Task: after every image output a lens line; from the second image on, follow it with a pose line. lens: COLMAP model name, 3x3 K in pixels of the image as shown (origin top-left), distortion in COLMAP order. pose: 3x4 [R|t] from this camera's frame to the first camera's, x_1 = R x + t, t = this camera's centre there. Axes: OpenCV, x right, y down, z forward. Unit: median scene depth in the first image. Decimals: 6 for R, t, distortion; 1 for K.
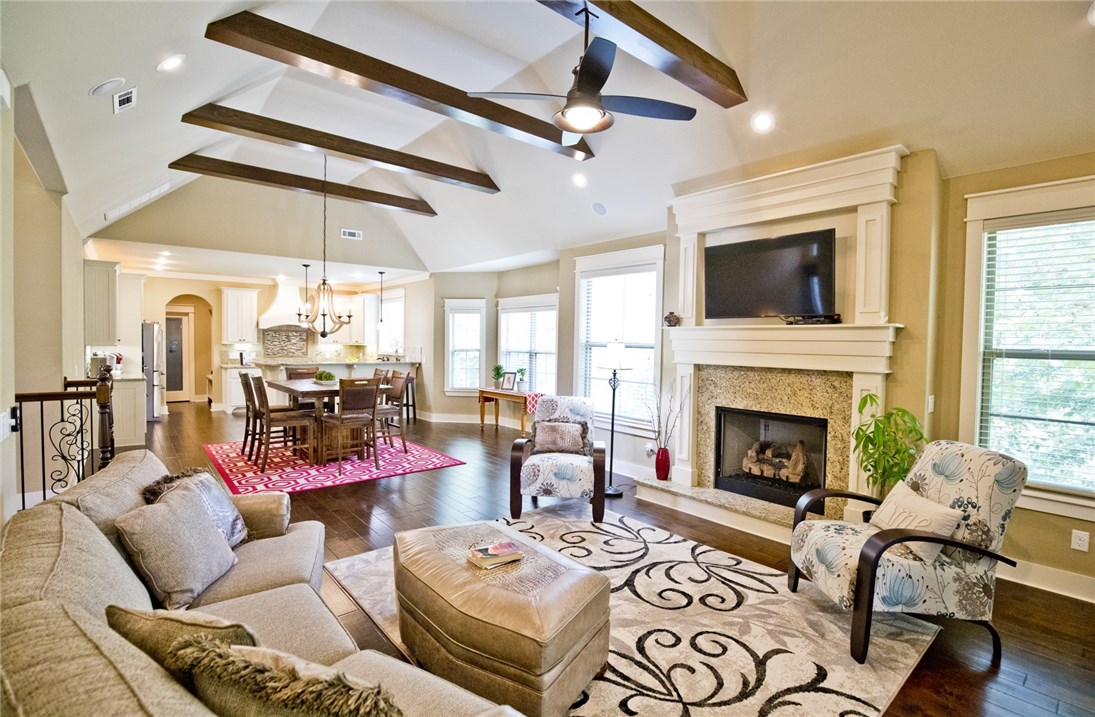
lens RADIAL K [[508.6, 0, 550.8], [0, 508.6, 359.1], [0, 0, 1]] dist [-0.018906, 0.000508]
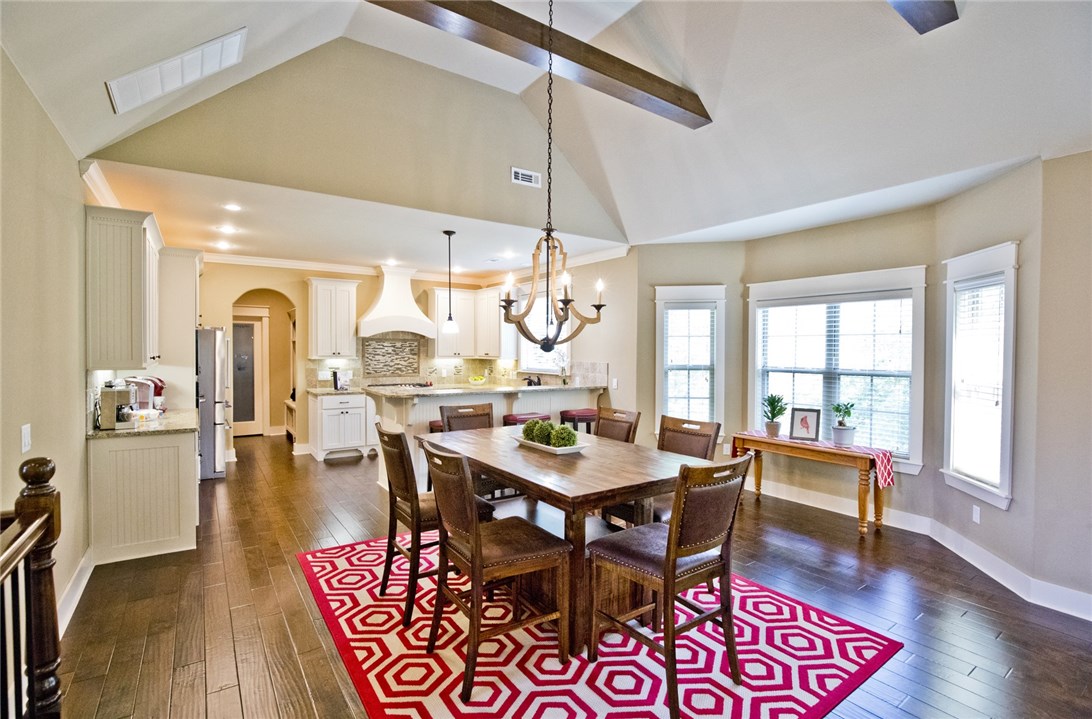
lens RADIAL K [[507.2, 0, 549.3], [0, 507.2, 360.1], [0, 0, 1]] dist [-0.018906, 0.000508]
pose [[0.995607, -0.005284, -0.093478, -0.278256], [0.003987, 0.999893, -0.014060, -0.019128], [0.093543, 0.013625, 0.995522, 0.365498]]
